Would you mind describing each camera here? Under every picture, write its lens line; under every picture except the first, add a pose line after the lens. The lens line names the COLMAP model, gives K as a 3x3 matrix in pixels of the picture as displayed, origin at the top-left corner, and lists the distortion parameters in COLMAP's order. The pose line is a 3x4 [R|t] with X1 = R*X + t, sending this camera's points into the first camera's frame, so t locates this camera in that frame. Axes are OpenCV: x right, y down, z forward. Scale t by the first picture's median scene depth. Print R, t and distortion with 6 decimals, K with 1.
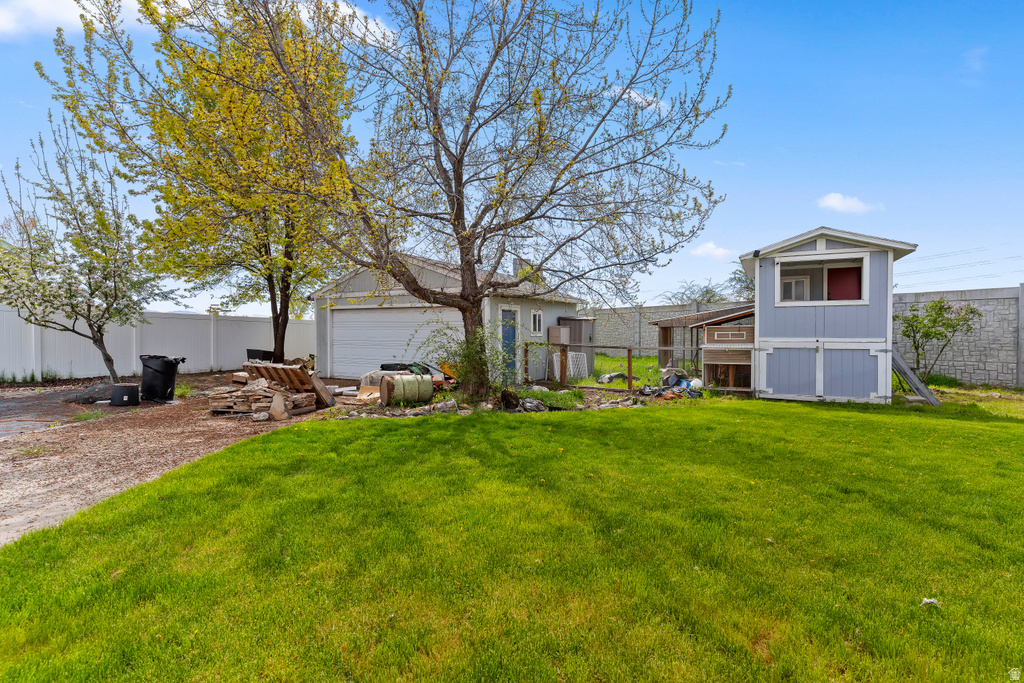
lens RADIAL K [[495.8, 0, 508.1], [0, 495.8, 333.0], [0, 0, 1]] dist [0.000187, -0.000778]
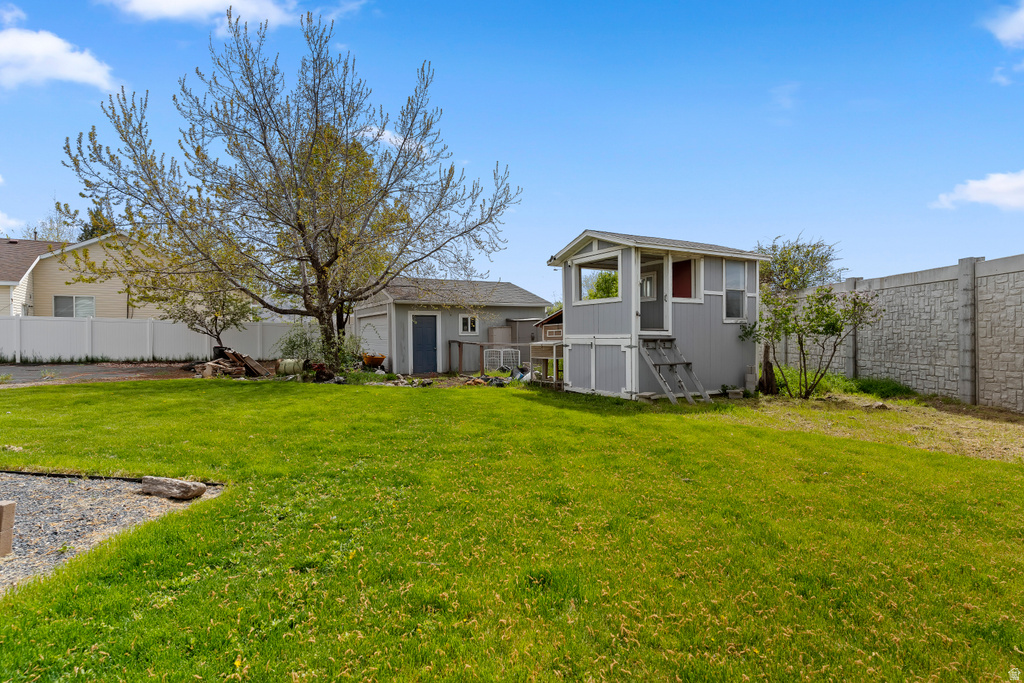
lens RADIAL K [[495.8, 0, 508.1], [0, 495.8, 333.0], [0, 0, 1]] dist [0.000187, -0.000778]
pose [[0.880322, -0.006887, -0.474327, 0.969843], [0.005274, 0.999975, -0.004730, 0.010847], [0.474348, 0.001662, 0.880336, -0.011607]]
